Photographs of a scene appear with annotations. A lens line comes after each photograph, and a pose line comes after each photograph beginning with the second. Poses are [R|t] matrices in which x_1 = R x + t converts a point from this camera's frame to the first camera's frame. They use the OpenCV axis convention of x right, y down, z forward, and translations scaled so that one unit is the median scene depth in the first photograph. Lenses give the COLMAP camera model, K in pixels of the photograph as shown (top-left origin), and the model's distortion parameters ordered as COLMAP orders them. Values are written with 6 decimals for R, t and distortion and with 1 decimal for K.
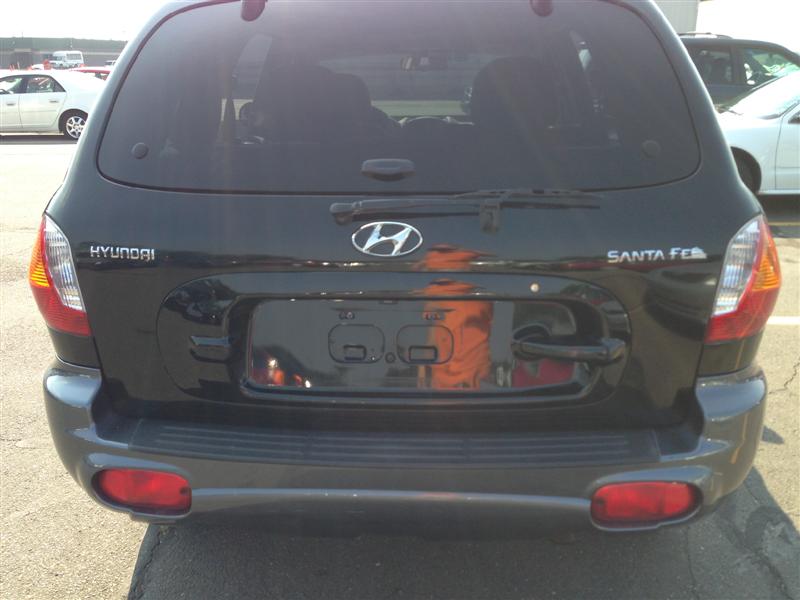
lens RADIAL K [[727.5, 0, 408.3], [0, 727.5, 289.1], [0, 0, 1]] dist [0.090257, -0.137656]
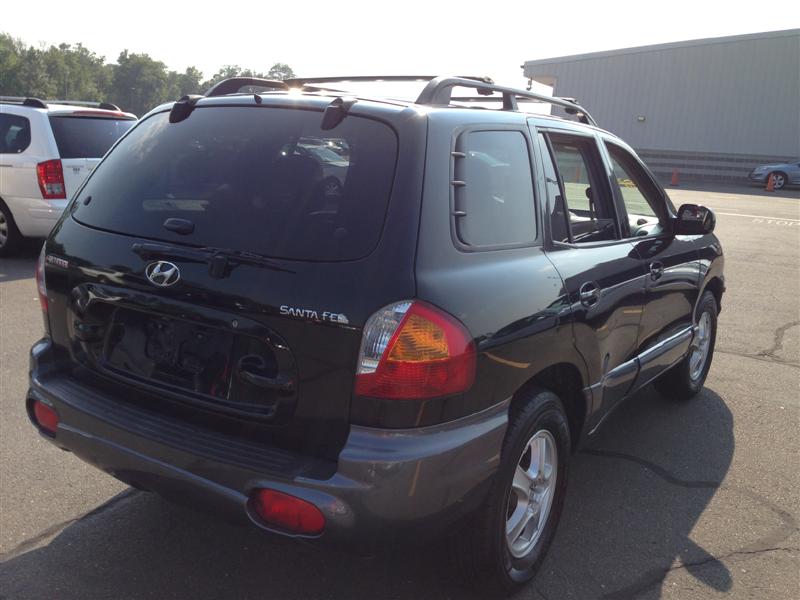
lens RADIAL K [[727.5, 0, 408.3], [0, 727.5, 289.1], [0, 0, 1]] dist [0.090257, -0.137656]
pose [[0.875885, 0.145899, -0.459934, 1.059391], [-0.194707, 0.979010, -0.060236, -0.045566], [0.441491, 0.142312, 0.885908, -0.059275]]
